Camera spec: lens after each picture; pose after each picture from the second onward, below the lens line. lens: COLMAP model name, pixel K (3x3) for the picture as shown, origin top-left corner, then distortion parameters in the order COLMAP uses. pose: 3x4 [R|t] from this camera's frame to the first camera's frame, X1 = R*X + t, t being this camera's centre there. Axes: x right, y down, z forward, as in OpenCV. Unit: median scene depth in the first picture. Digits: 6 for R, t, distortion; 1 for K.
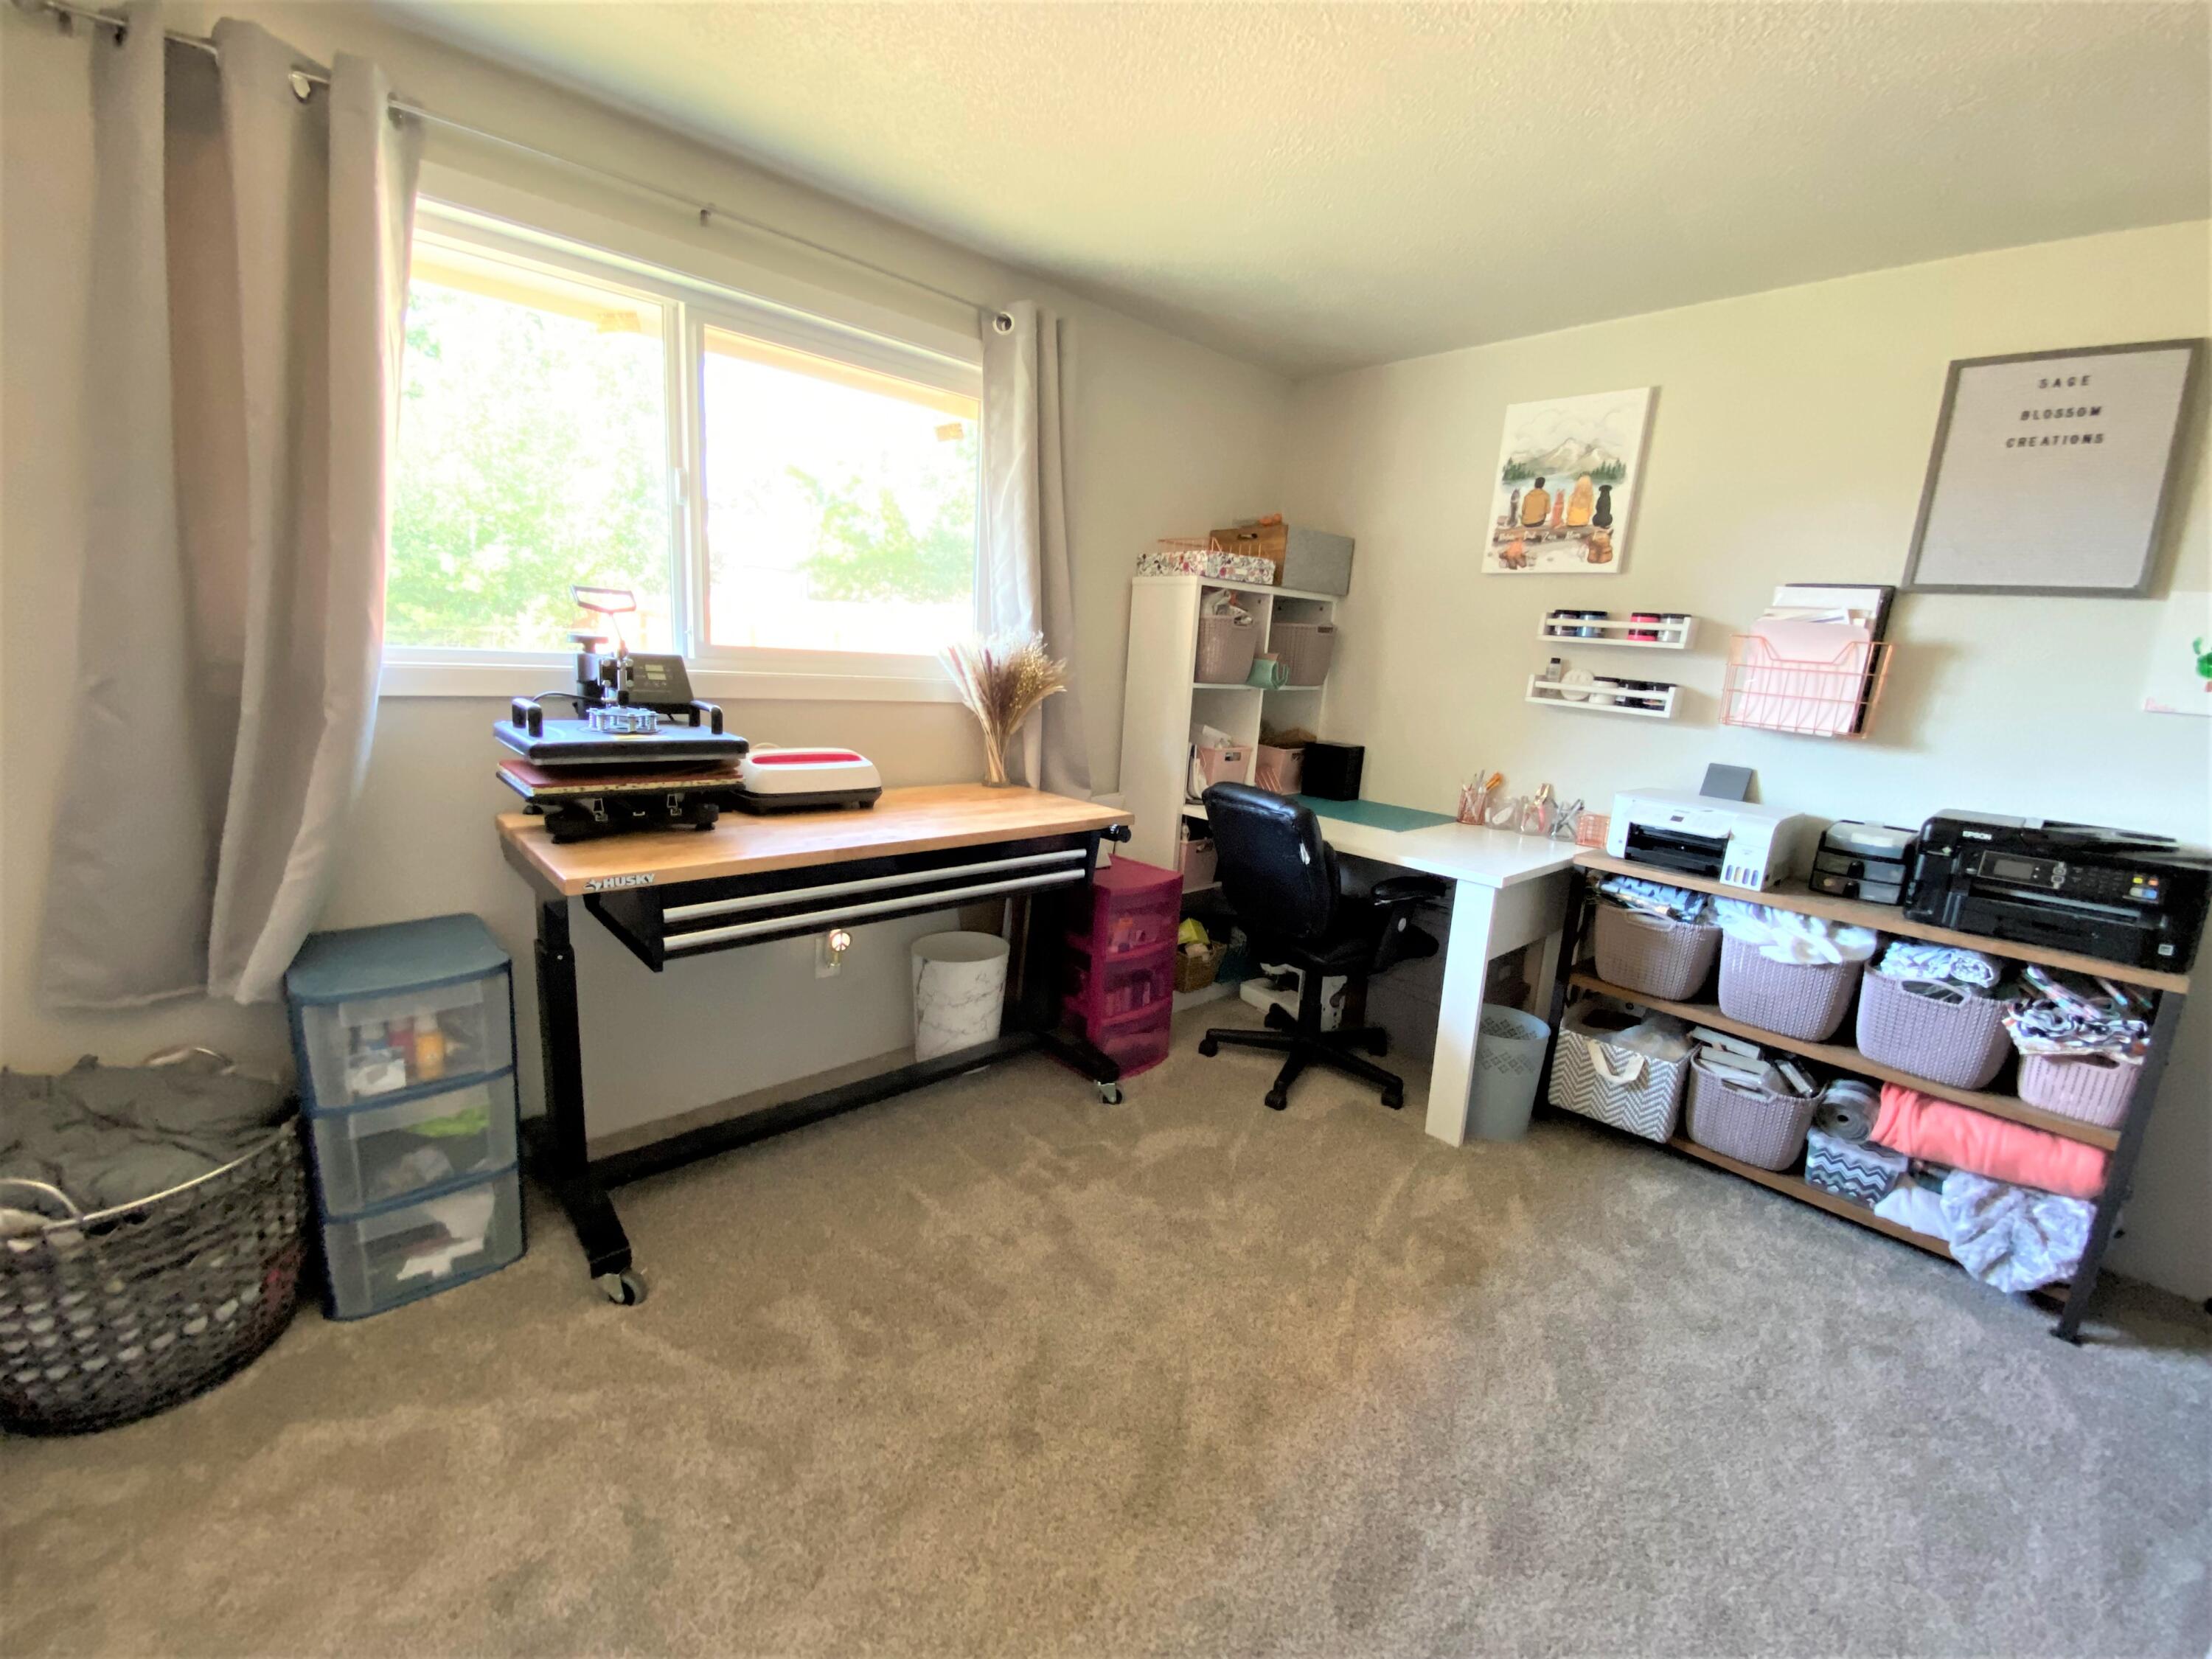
lens RADIAL K [[903.7, 0, 1103.5], [0, 903.7, 822.1], [0, 0, 1]] dist [0.035802, -0.030177]
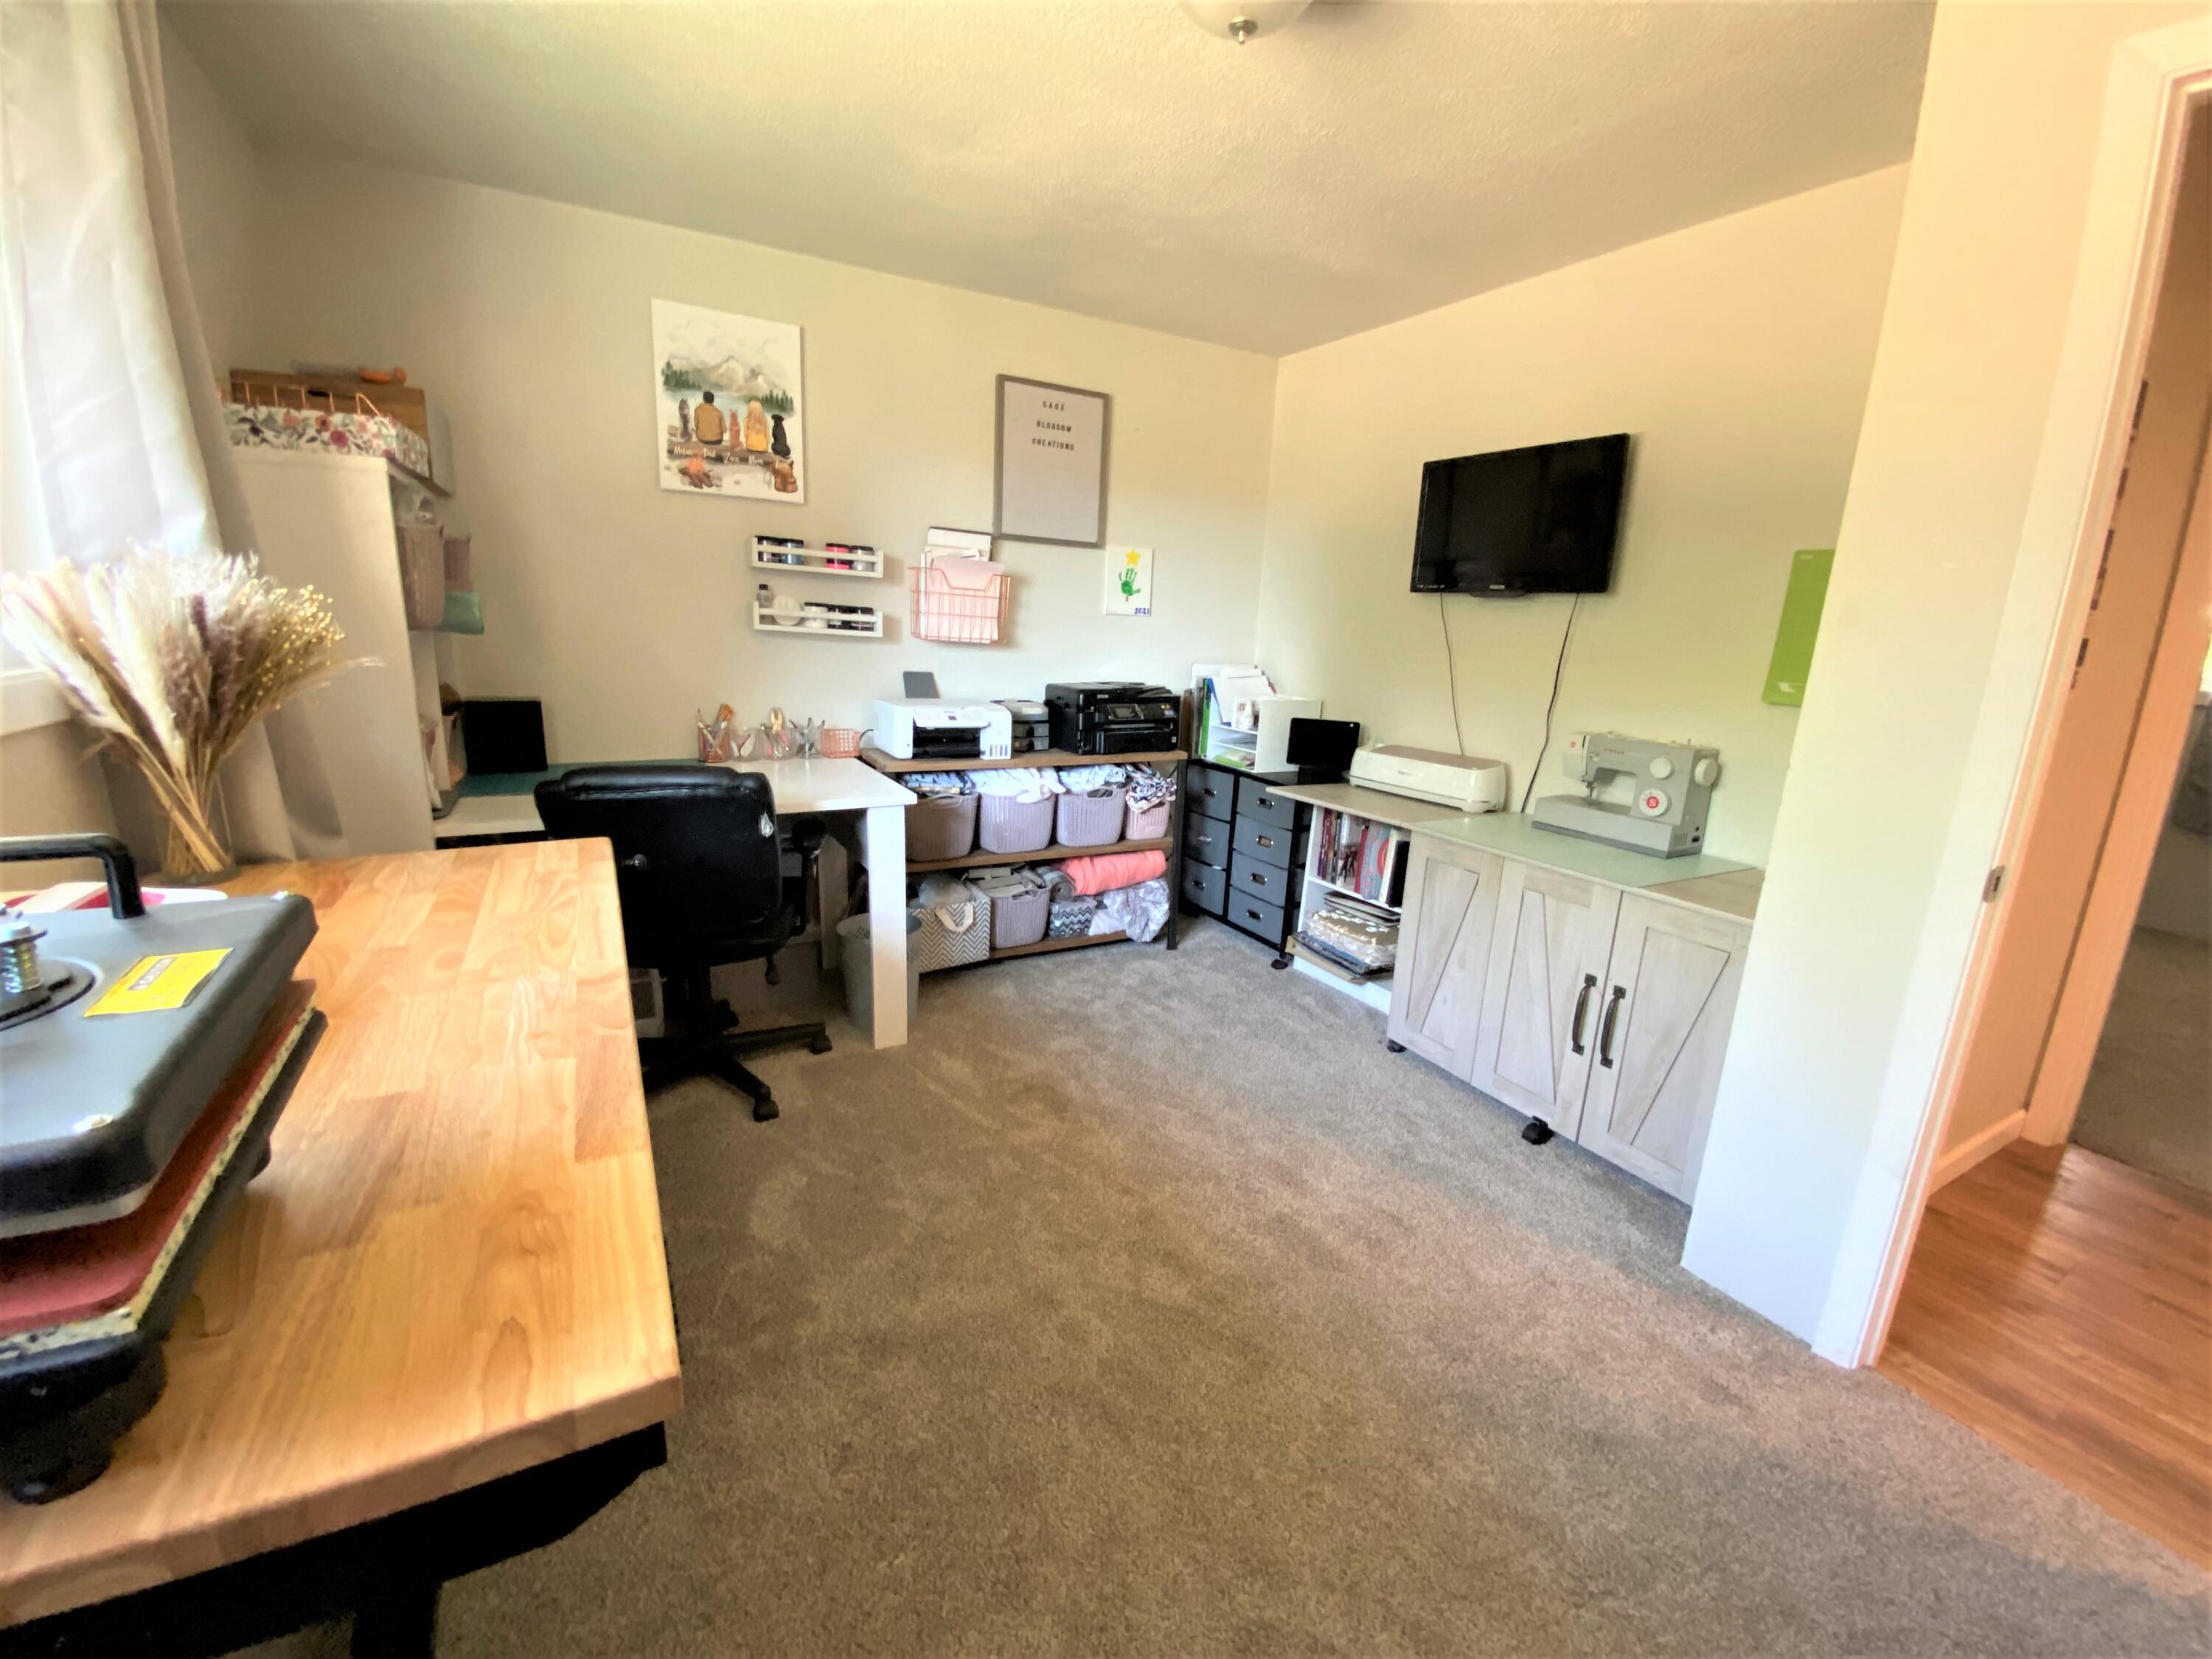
lens RADIAL K [[884.2, 0, 1070.6], [0, 884.2, 849.1], [0, 0, 1]] dist [0.000656, -0.027236]
pose [[0.233556, -0.292480, 0.927312, -0.505181], [0.161069, 0.952150, 0.259746, -0.117141], [-0.958910, 0.088695, 0.269490, 0.505969]]
